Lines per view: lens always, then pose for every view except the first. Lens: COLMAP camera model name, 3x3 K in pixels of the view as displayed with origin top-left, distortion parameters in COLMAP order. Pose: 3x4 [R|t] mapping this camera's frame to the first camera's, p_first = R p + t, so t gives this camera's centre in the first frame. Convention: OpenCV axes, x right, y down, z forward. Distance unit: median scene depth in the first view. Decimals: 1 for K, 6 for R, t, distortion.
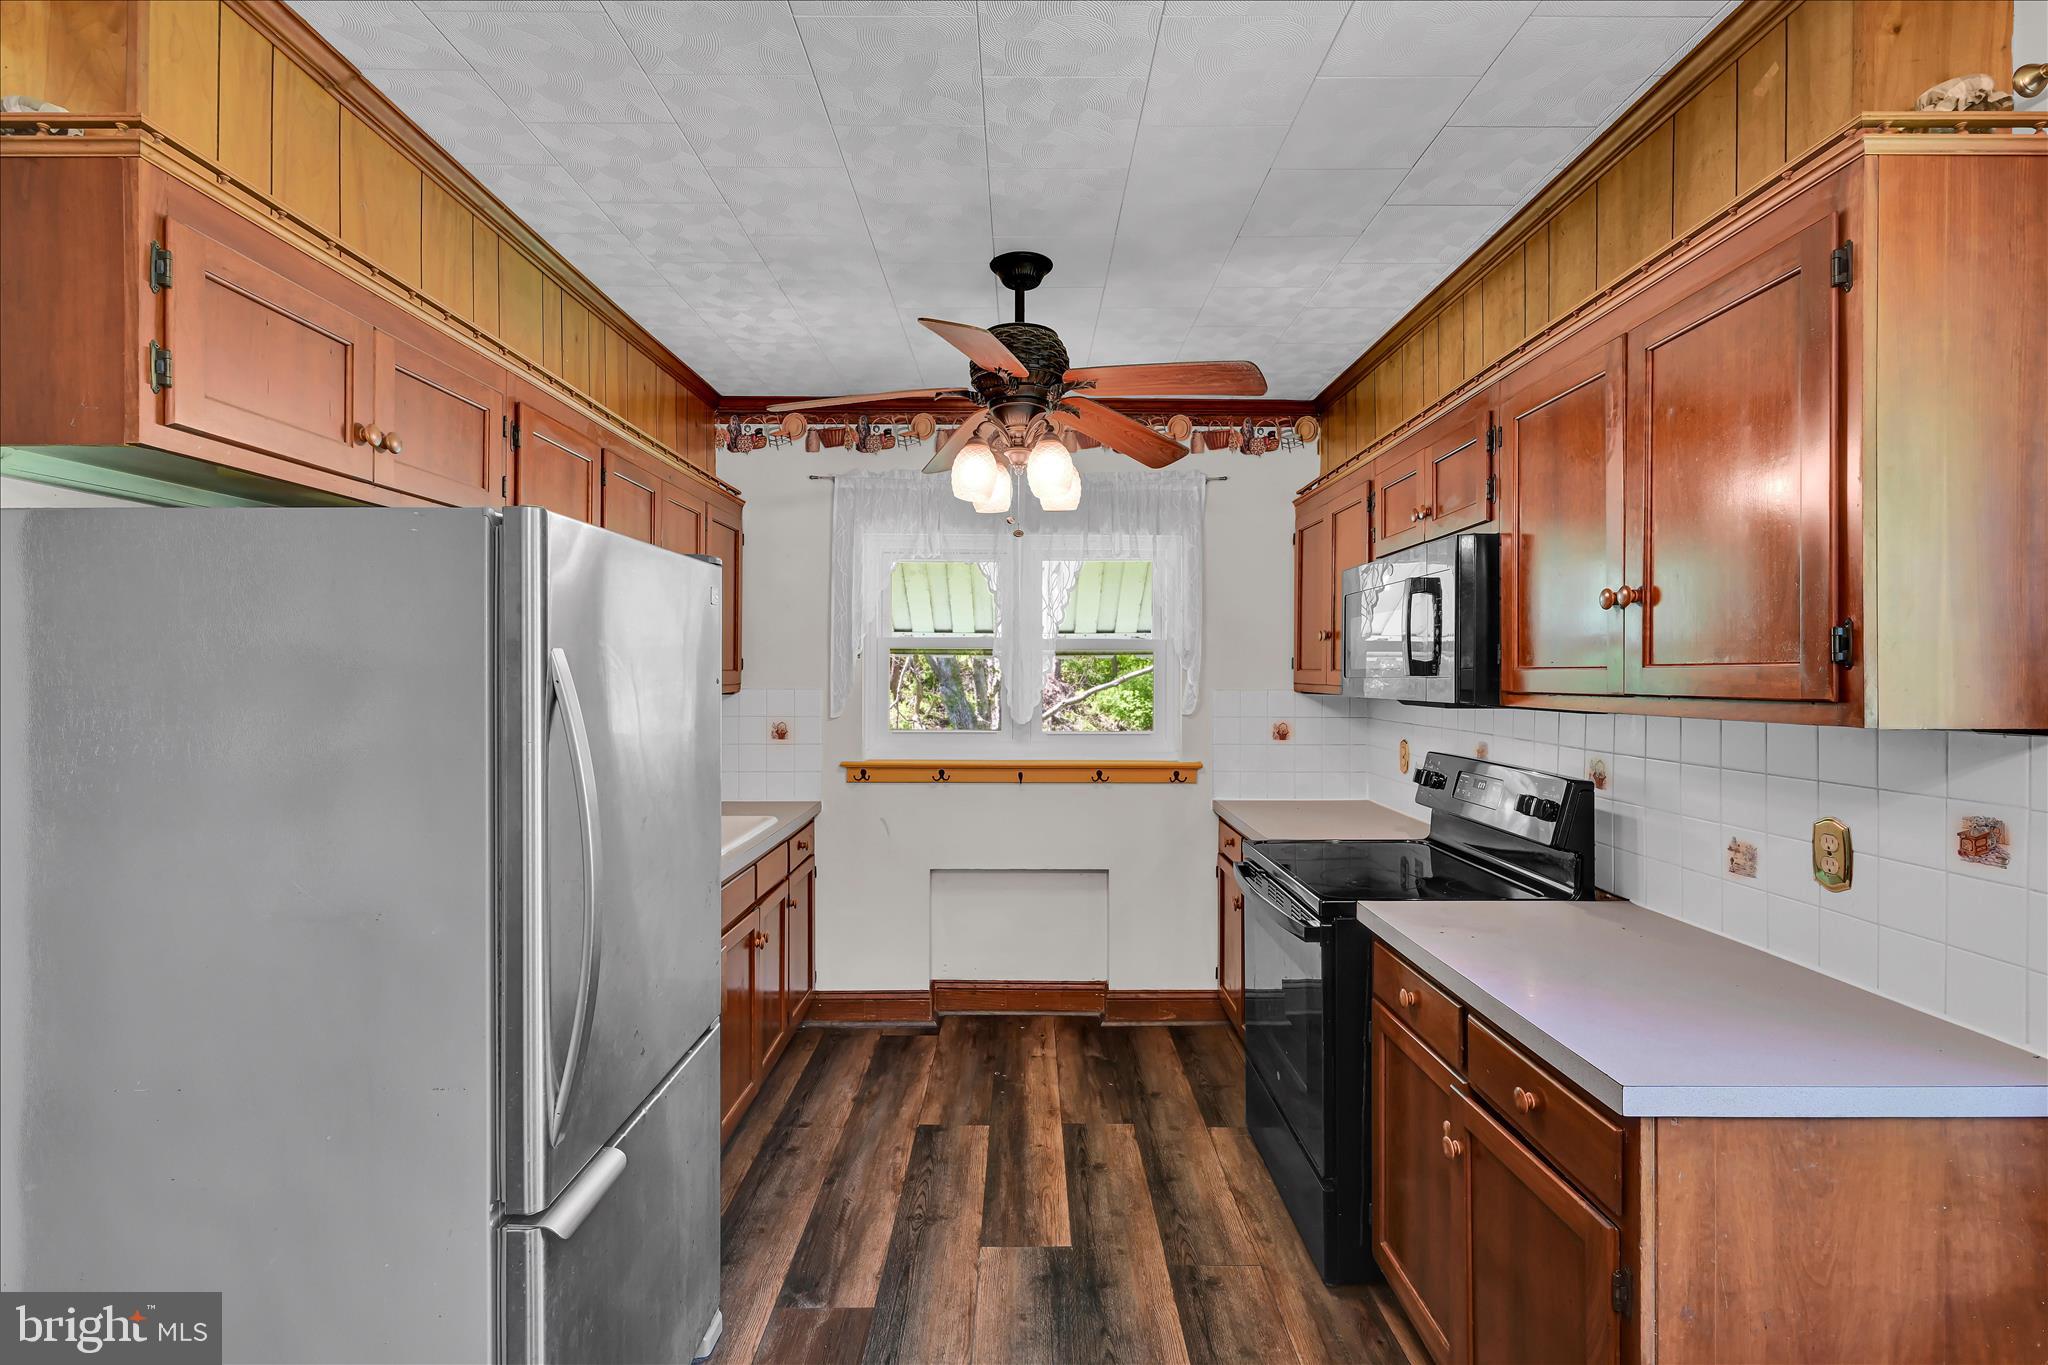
lens RADIAL K [[916.1, 0, 1024.1], [0, 916.1, 677.0], [0, 0, 1]] dist [-0.001877, 0.000808]
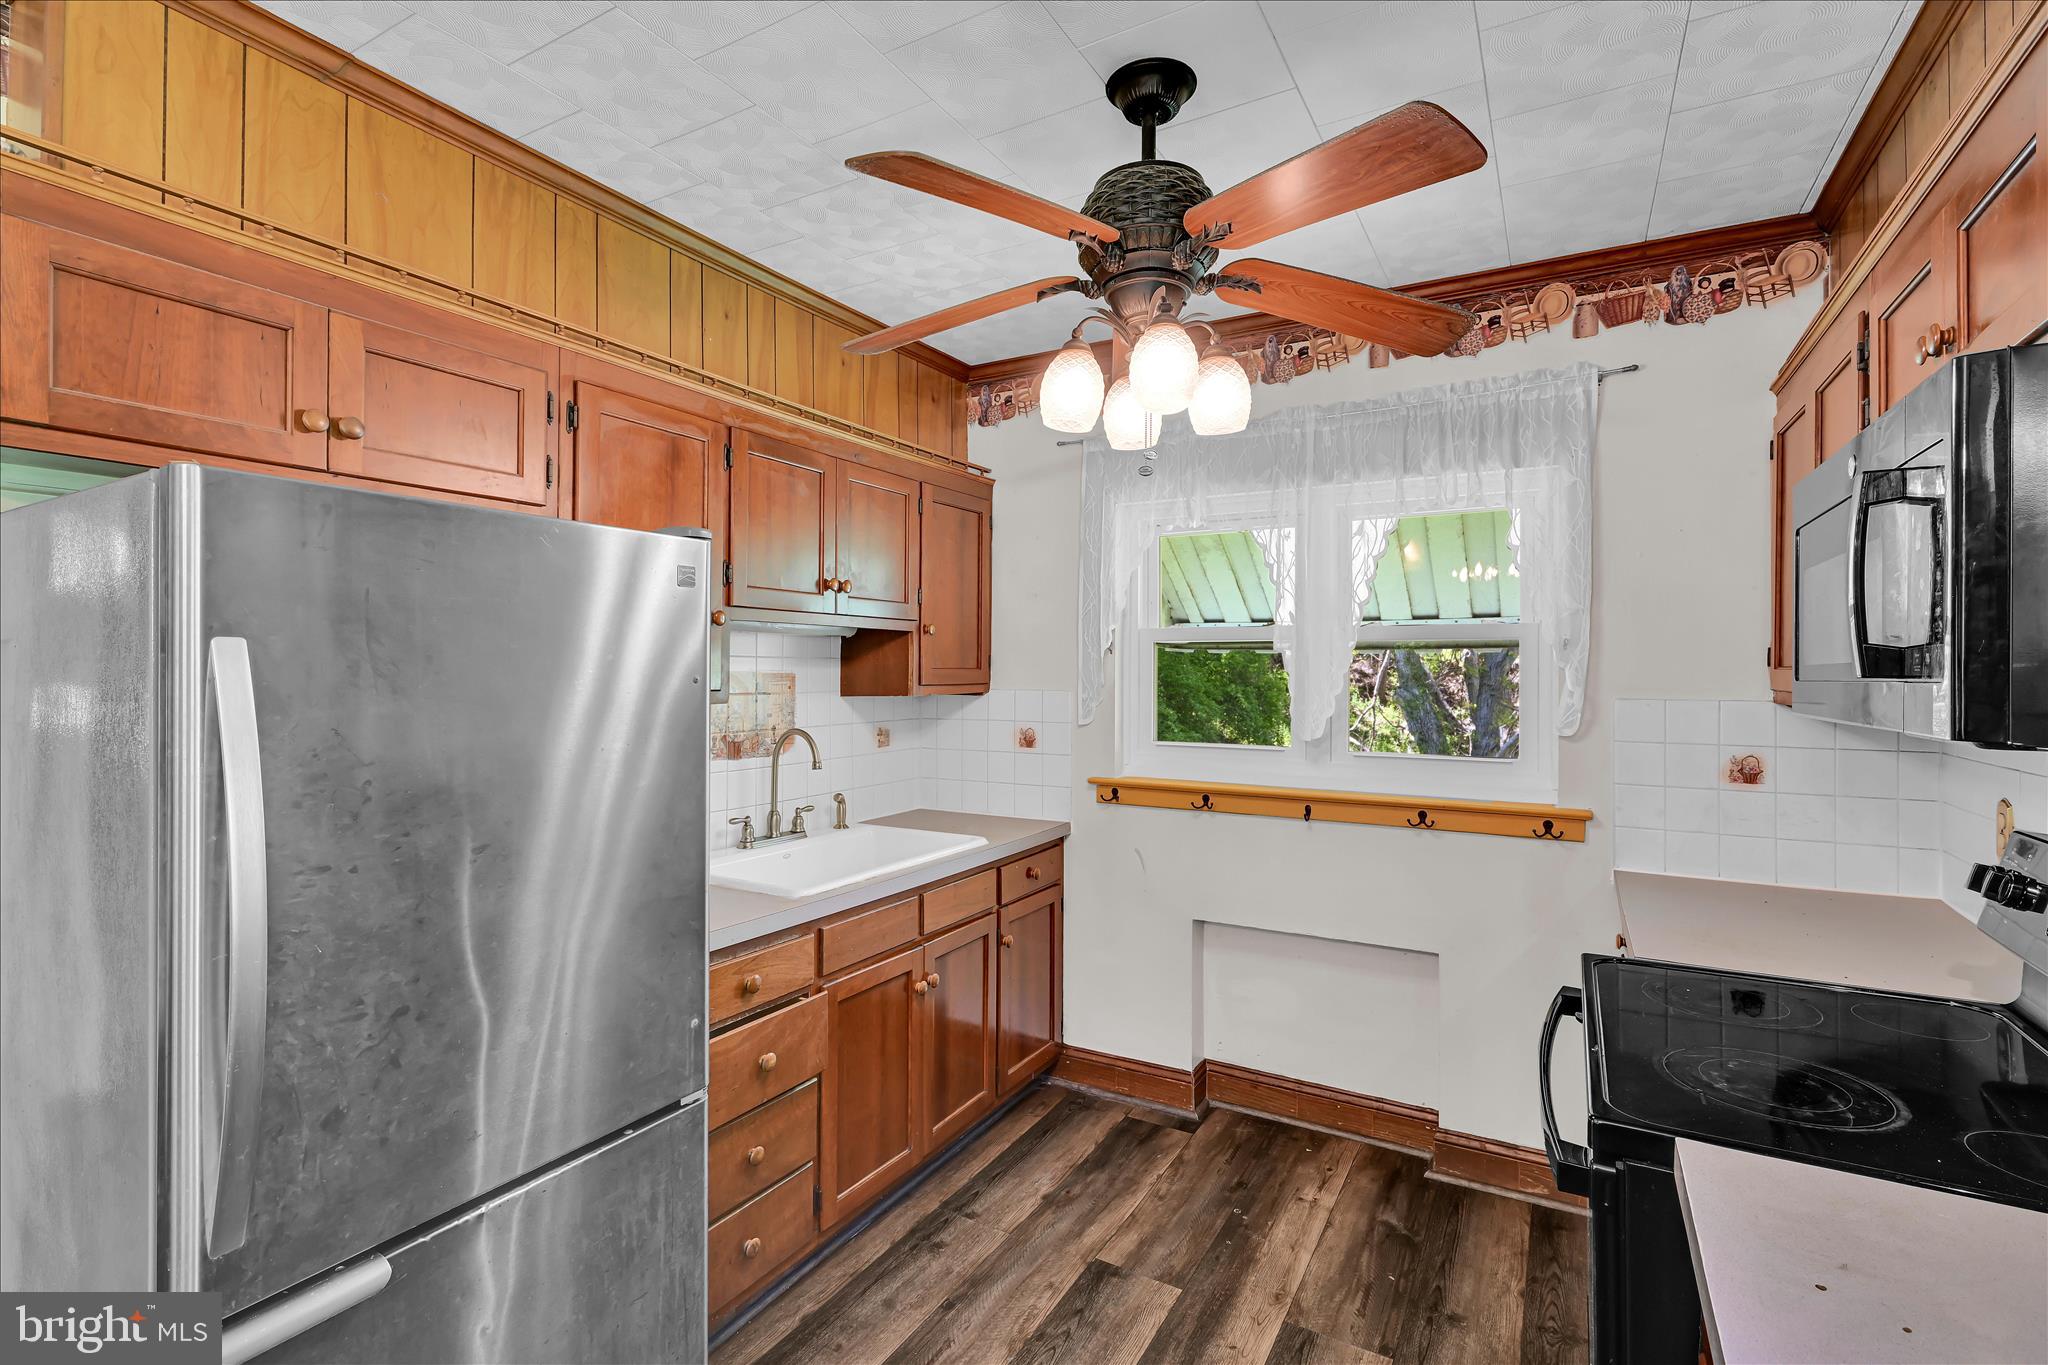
lens RADIAL K [[934.9, 0, 1023.8], [0, 934.9, 670.3], [0, 0, 1]] dist [-0.001617, -0.000958]
pose [[0.864630, 0.000464, -0.502409, 0.211893], [-0.004466, 0.999967, -0.006762, 0.000301], [0.502389, 0.008090, 0.864604, 0.267652]]
